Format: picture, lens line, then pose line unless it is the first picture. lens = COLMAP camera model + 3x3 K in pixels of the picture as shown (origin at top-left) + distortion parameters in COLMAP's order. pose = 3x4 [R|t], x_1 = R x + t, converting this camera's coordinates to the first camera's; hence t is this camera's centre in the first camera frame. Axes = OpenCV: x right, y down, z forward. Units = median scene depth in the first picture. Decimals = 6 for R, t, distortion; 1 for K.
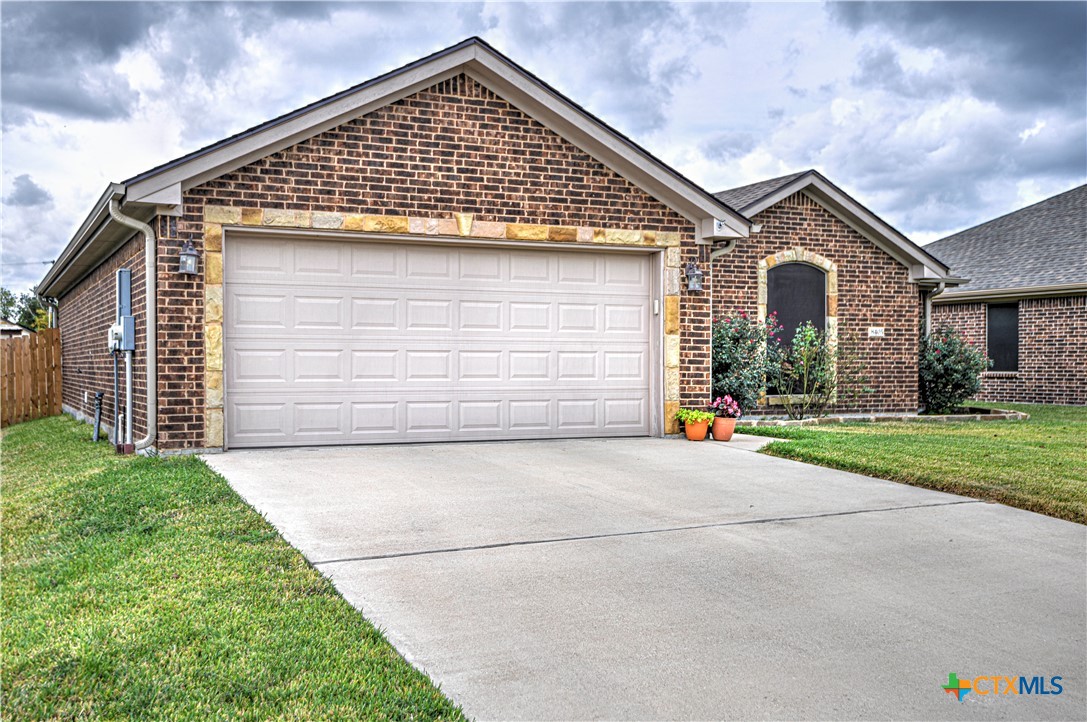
lens RADIAL K [[1149.9, 0, 543.1], [0, 1149.9, 365.4], [0, 0, 1]] dist [0.016642, 0.004158]
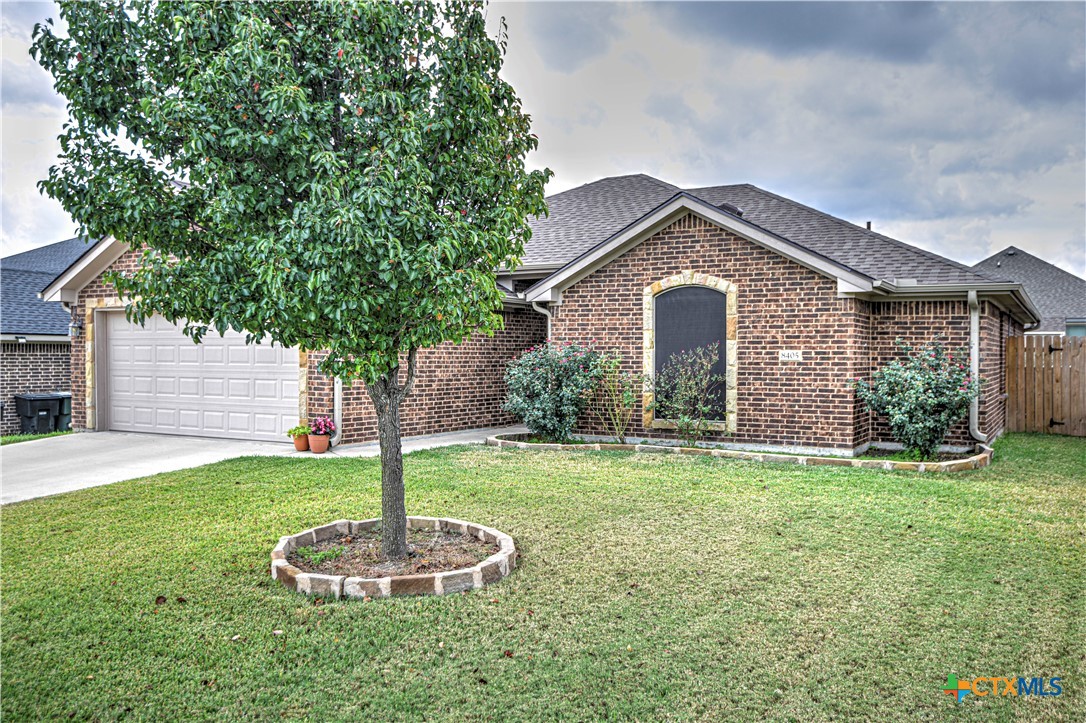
lens RADIAL K [[921.1, 0, 543.0], [0, 921.1, 355.6], [0, 0, 1]] dist [0.001919, 0.001335]
pose [[0.569663, 0.002947, -0.821873, 0.783470], [-0.003772, 0.999992, 0.000971, -0.029526], [0.821870, 0.002547, 0.569670, 0.438543]]
